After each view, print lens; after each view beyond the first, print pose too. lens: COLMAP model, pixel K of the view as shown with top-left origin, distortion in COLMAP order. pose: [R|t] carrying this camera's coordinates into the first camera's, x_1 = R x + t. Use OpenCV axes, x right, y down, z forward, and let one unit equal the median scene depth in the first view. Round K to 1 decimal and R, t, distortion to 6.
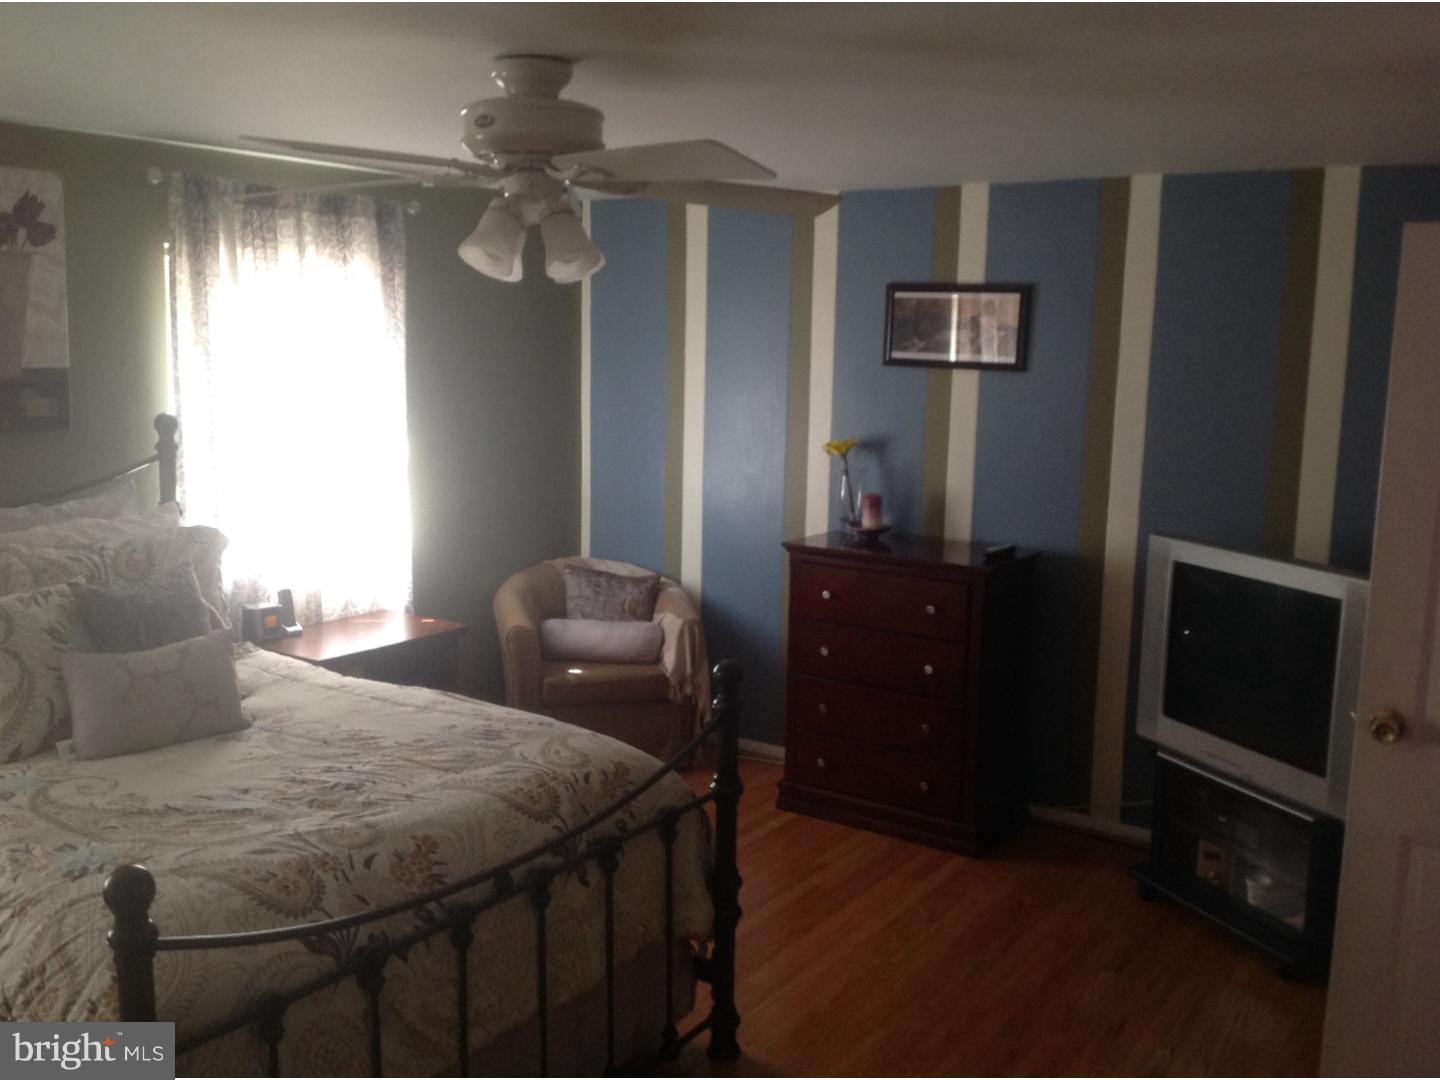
lens RADIAL K [[1381.4, 0, 720.0], [0, 1381.4, 540.0], [0, 0, 1]] dist [0.201574, -0.481953]
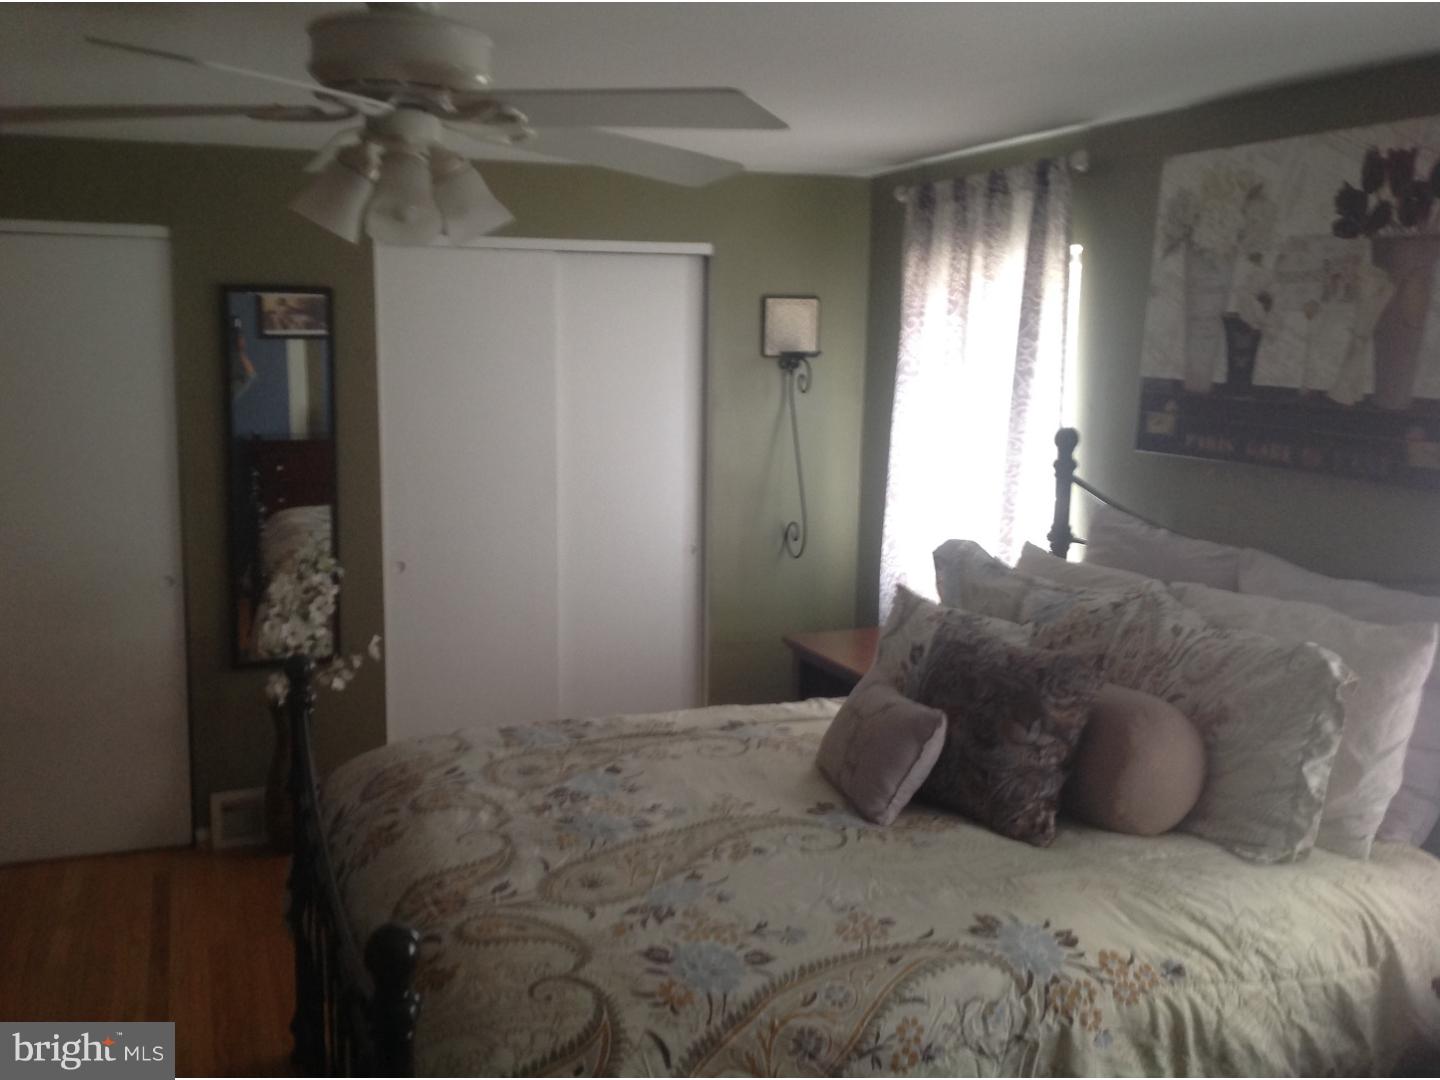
lens RADIAL K [[1381.4, 0, 720.0], [0, 1381.4, 540.0], [0, 0, 1]] dist [0.201574, -0.481953]
pose [[-0.586234, 0.098961, -0.804075, 0.332113], [-0.146311, 0.963259, 0.225224, -0.185149], [0.796820, 0.249679, -0.550216, 1.293225]]
